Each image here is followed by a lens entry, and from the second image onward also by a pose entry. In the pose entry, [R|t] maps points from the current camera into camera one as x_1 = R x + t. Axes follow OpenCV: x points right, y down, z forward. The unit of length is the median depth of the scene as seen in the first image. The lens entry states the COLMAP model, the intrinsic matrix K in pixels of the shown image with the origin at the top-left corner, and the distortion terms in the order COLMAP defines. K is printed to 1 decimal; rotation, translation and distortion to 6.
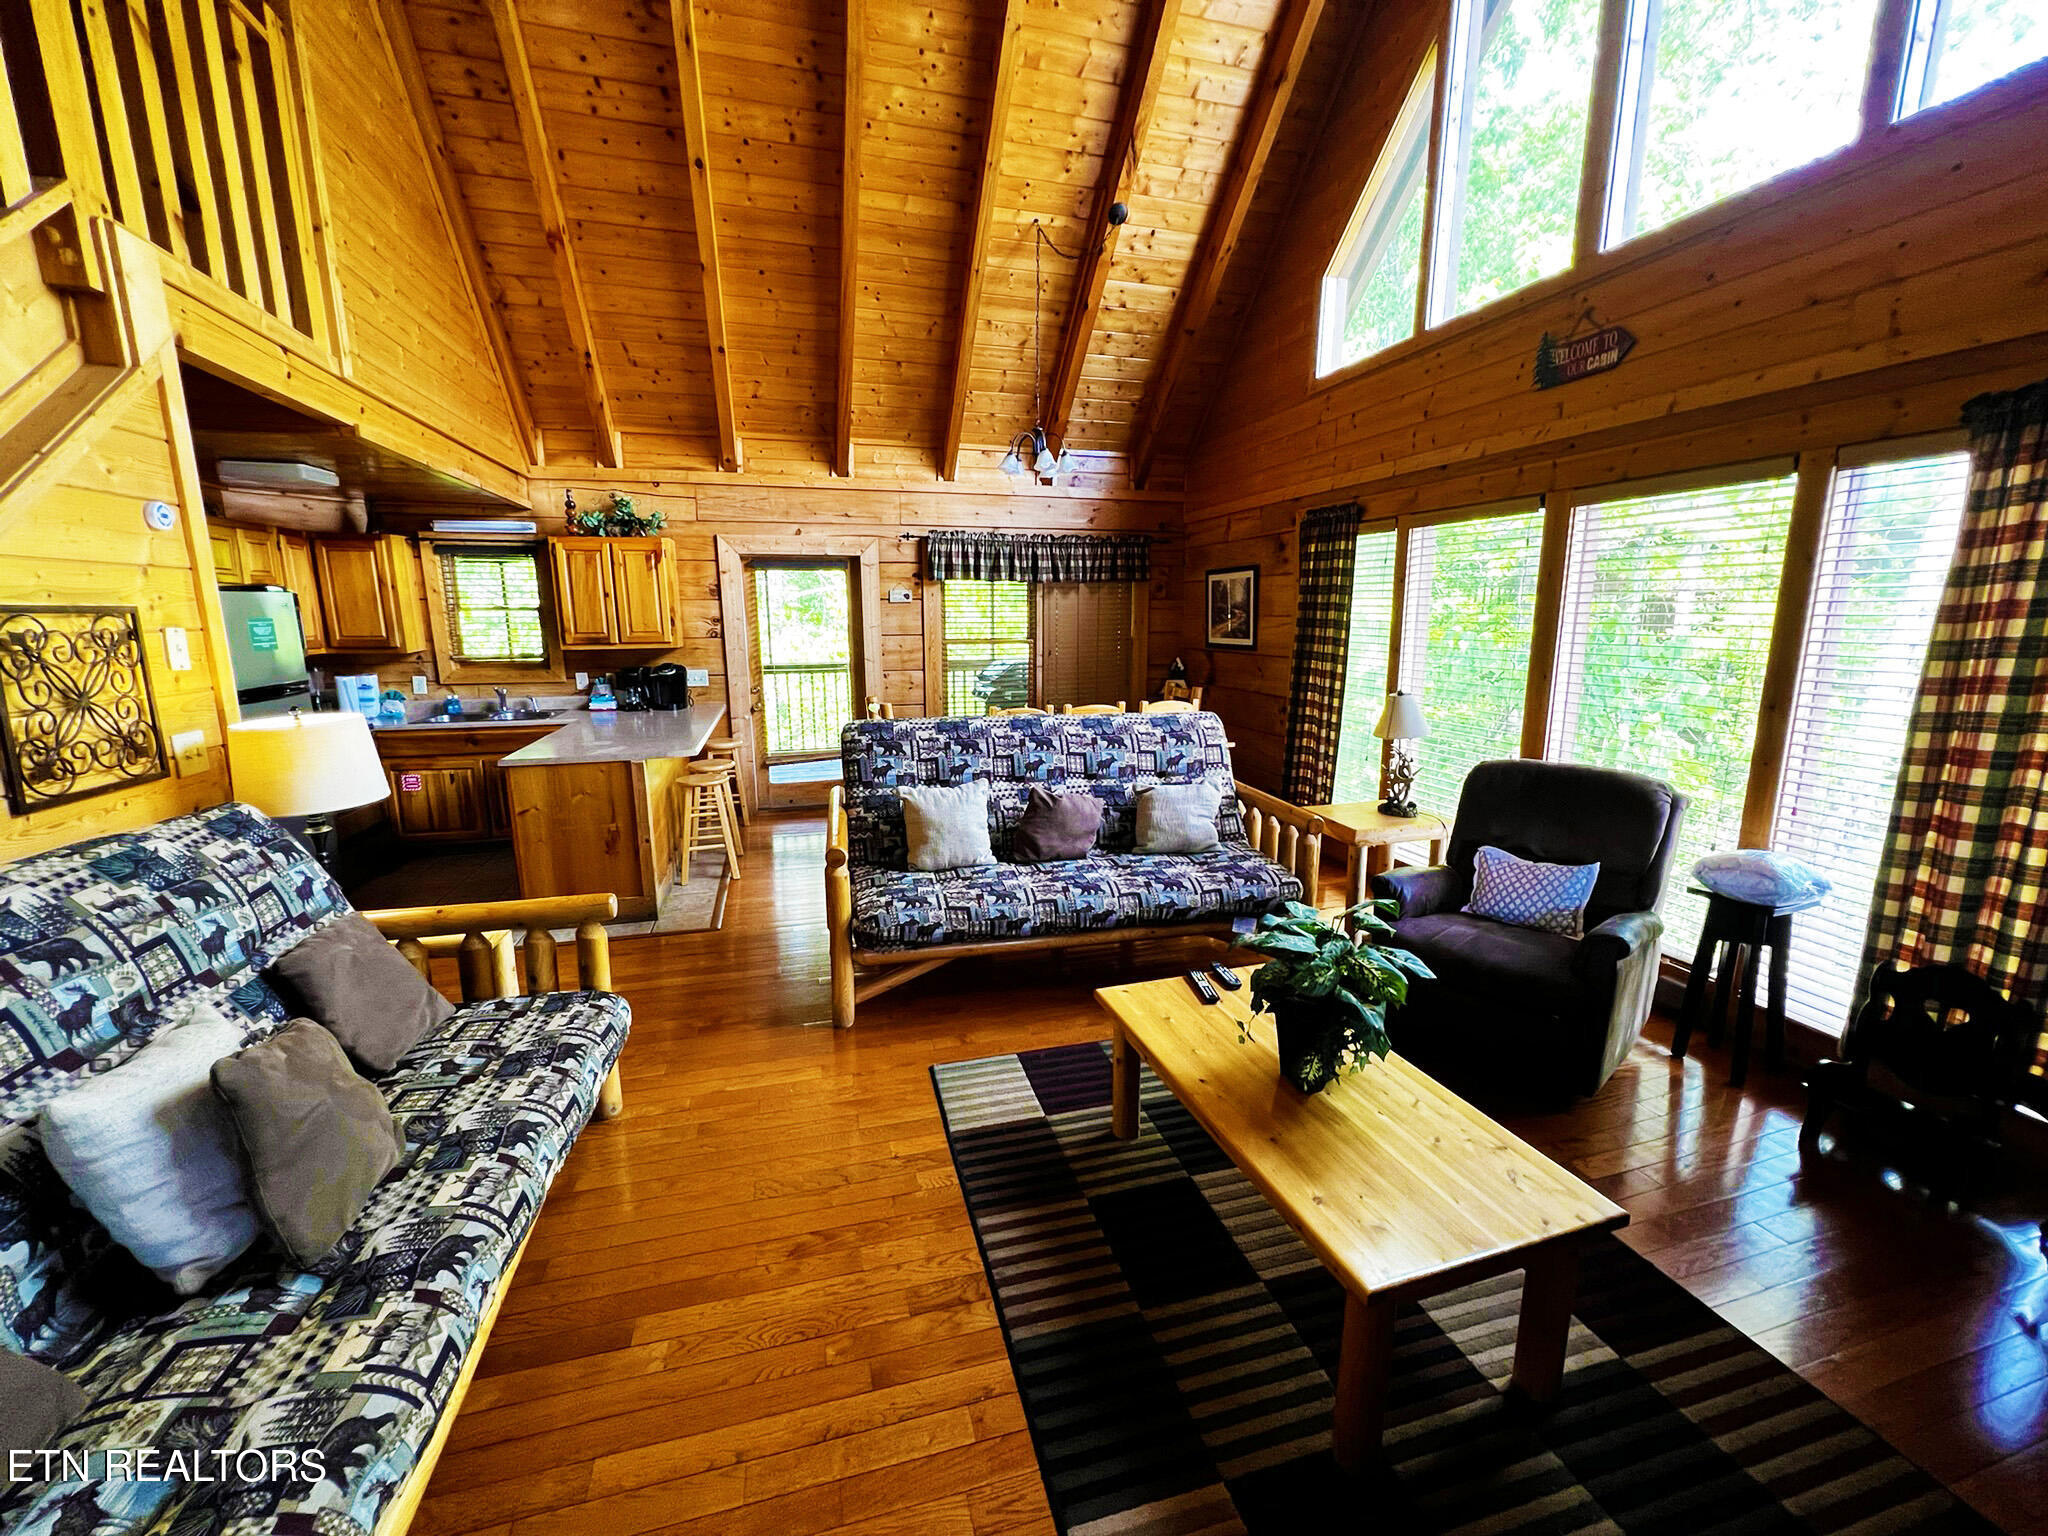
lens RADIAL K [[830.4, 0, 1024.0], [0, 830.4, 768.0], [0, 0, 1]] dist [-0.000135, -0.000043]
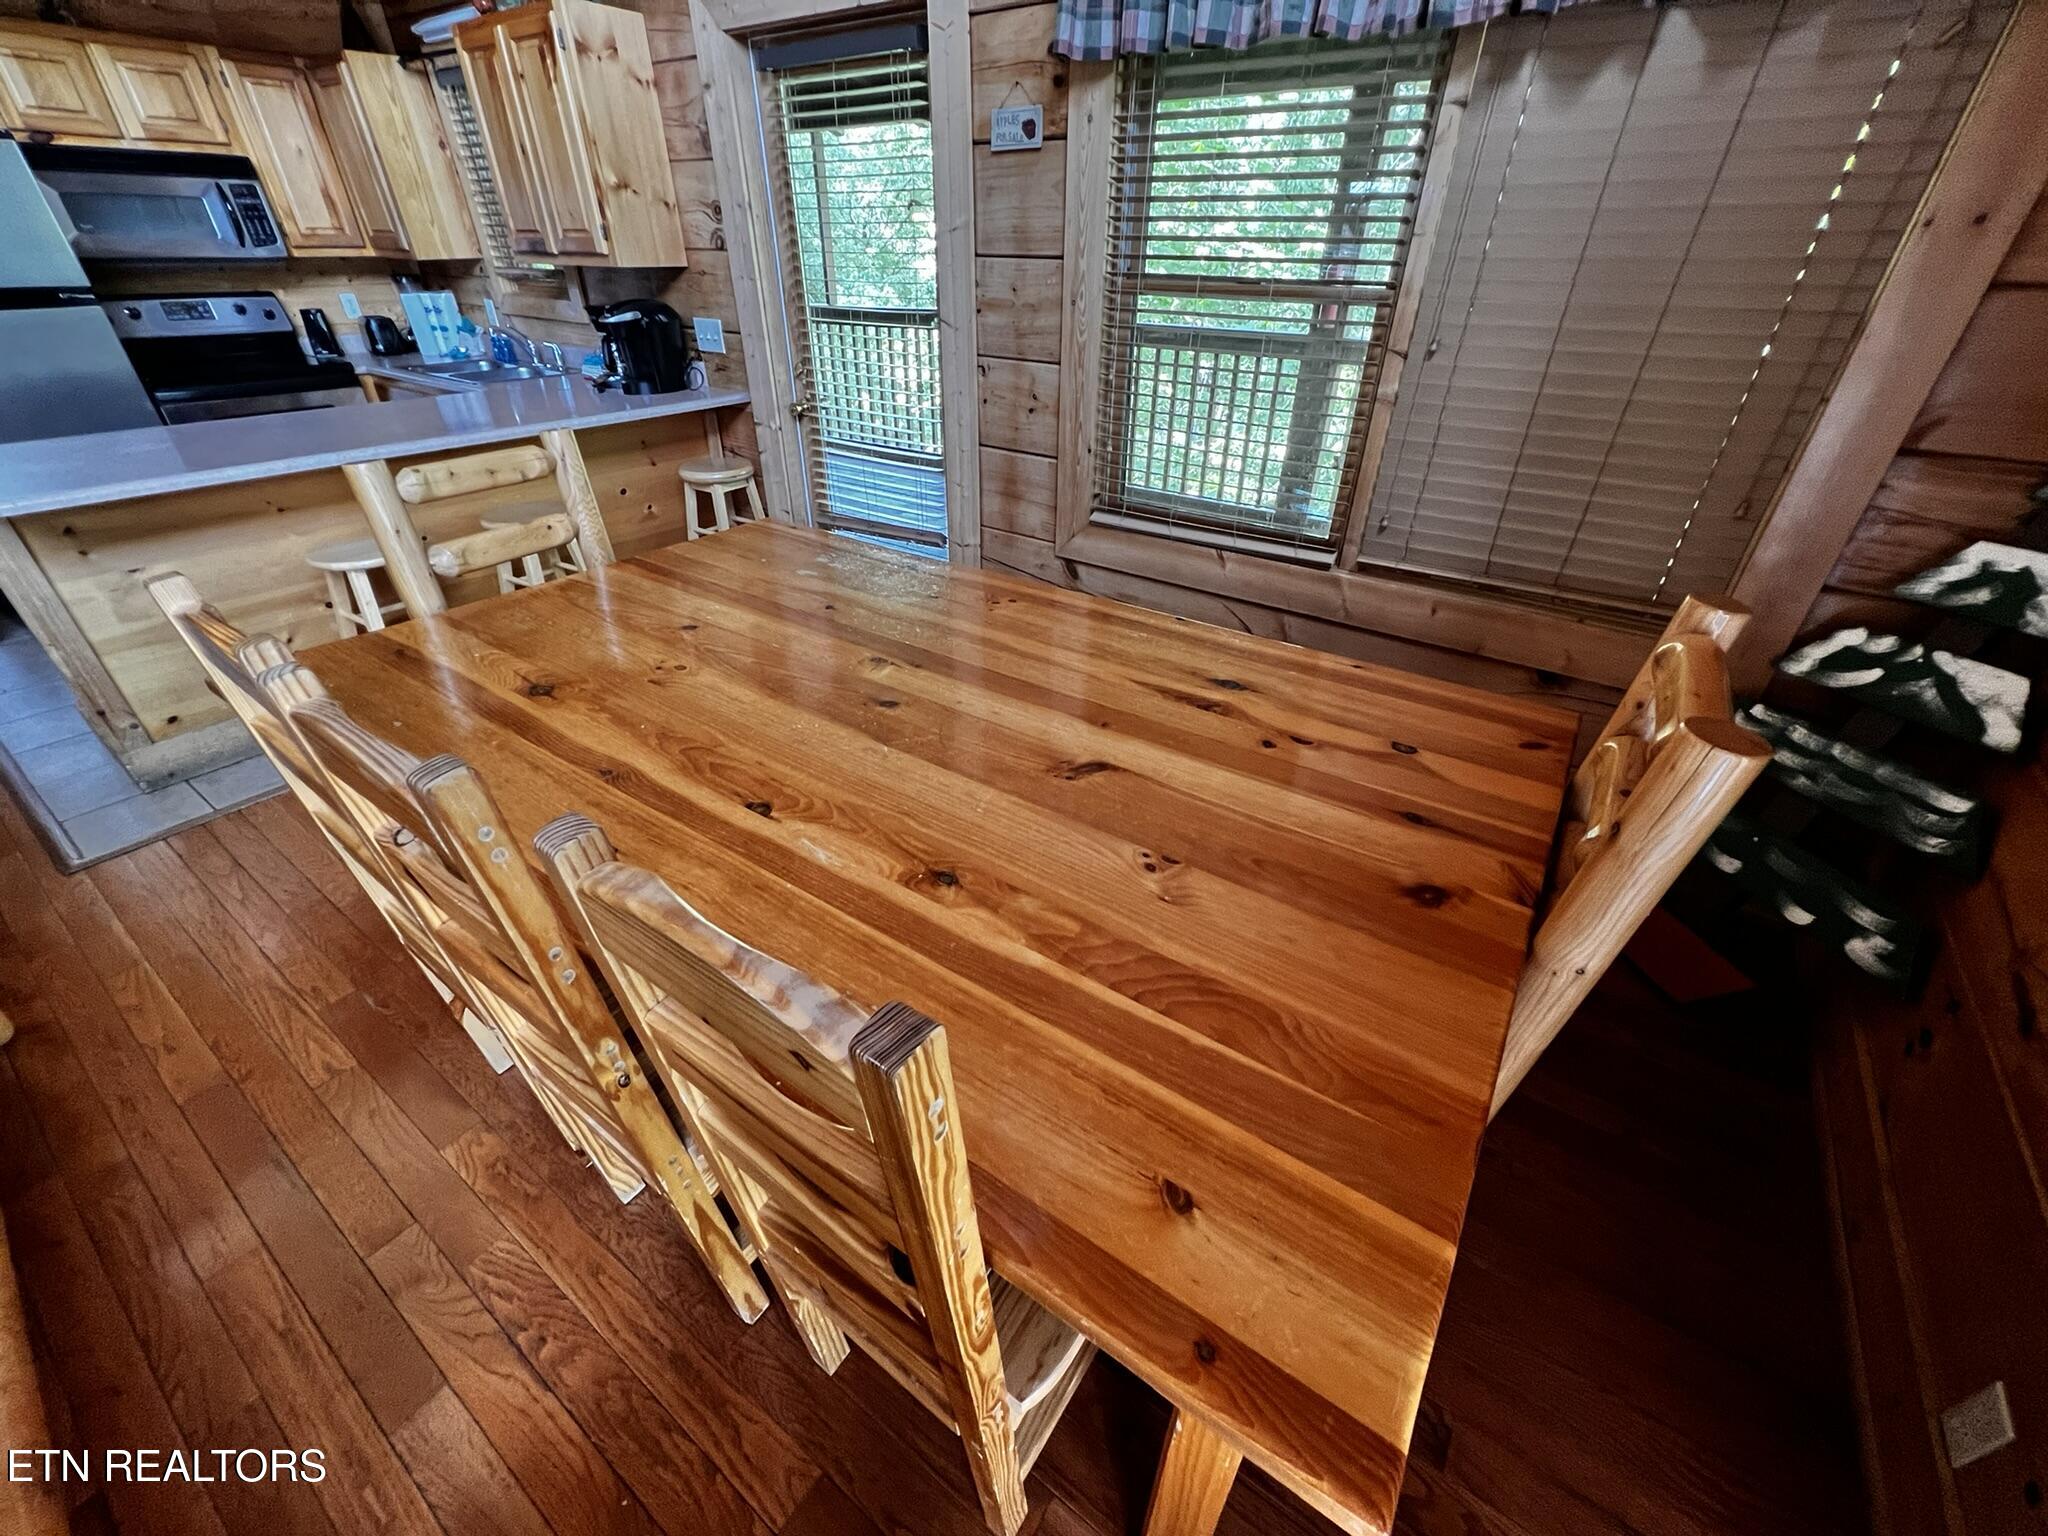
lens RADIAL K [[830.4, 0, 1024.0], [0, 830.4, 768.0], [0, 0, 1]] dist [-0.000135, -0.000043]
pose [[0.627198, 0.425556, -0.652322, 0.202142], [-0.161446, 0.890379, 0.425629, -0.116359], [0.761943, -0.161639, 0.627149, 0.742106]]
